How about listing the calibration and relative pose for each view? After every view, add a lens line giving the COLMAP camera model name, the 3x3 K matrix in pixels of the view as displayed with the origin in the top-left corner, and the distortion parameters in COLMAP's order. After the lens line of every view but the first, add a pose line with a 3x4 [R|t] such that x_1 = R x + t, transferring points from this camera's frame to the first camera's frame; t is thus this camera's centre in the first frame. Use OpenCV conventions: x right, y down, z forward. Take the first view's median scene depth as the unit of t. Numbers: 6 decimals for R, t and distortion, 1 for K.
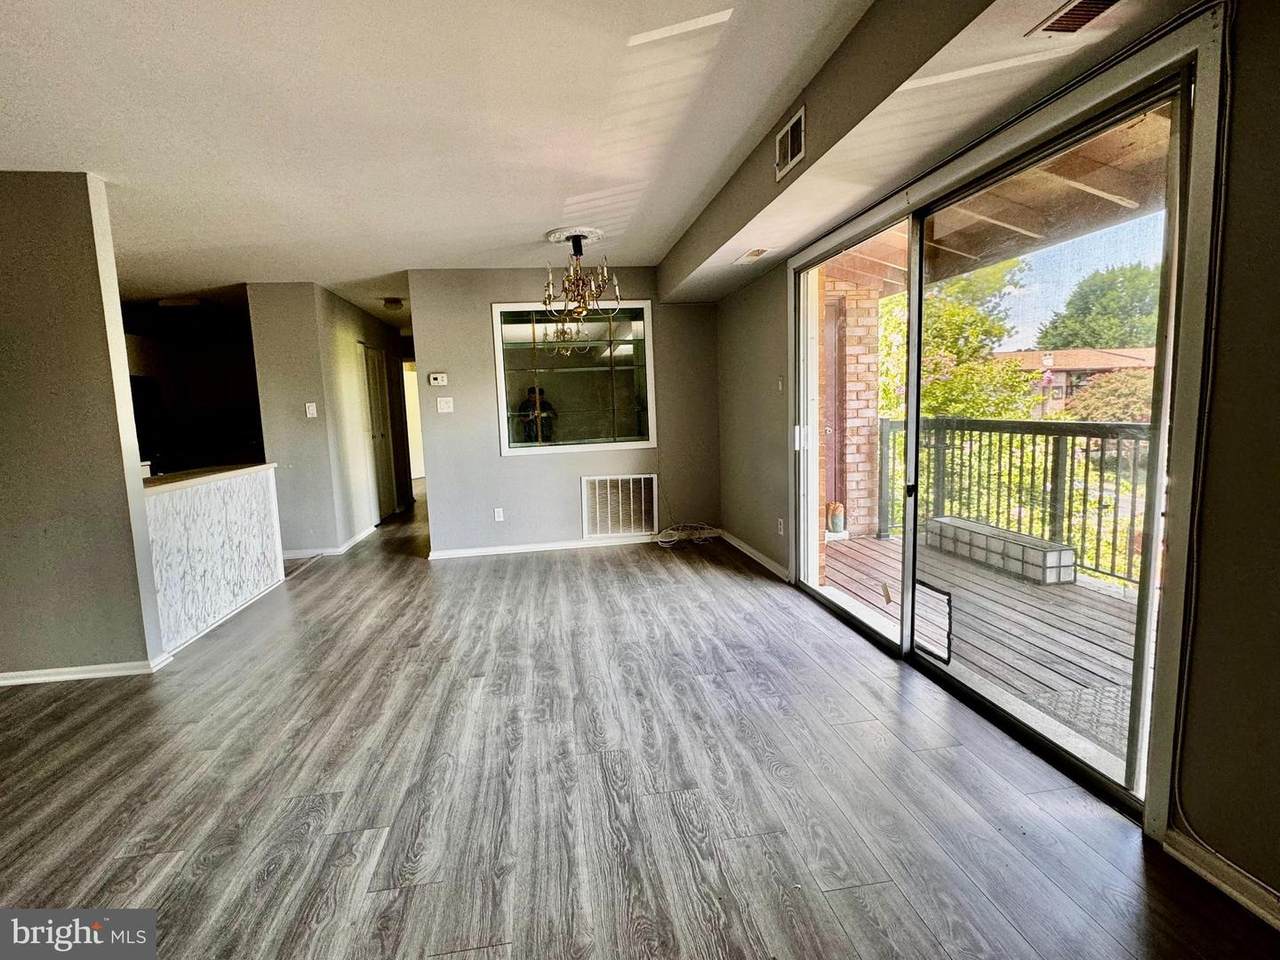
lens RADIAL K [[631.4, 0, 640.0], [0, 631.4, 480.0], [0, 0, 1]] dist [-0.000231, -0.000220]
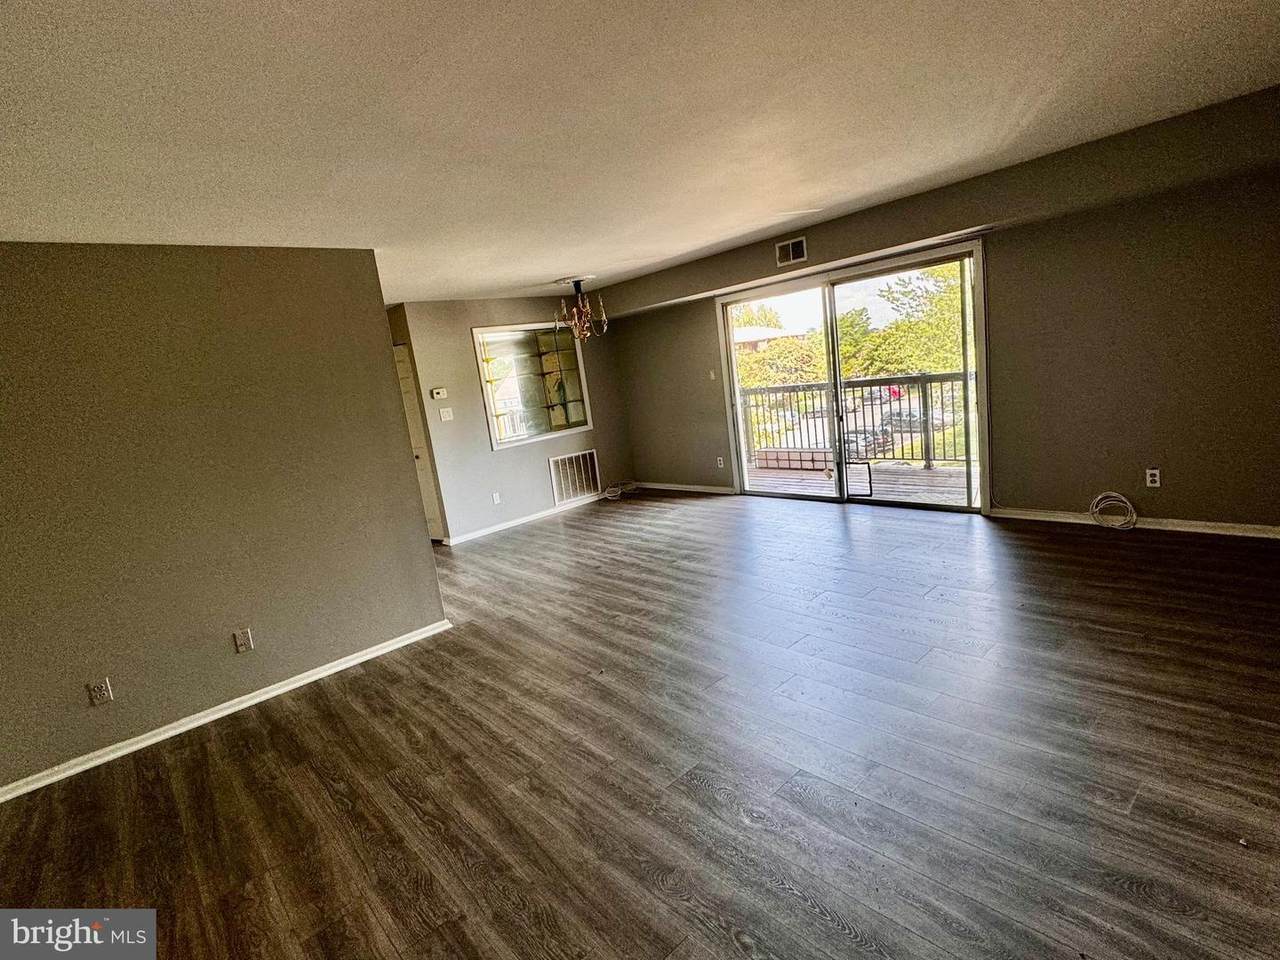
lens RADIAL K [[631.4, 0, 640.0], [0, 631.4, 480.0], [0, 0, 1]] dist [-0.000231, -0.000220]
pose [[0.832004, -0.167356, 0.528925, -0.885997], [0.163023, 0.985074, 0.055248, -0.003859], [-0.530276, 0.040260, 0.846869, -0.270518]]
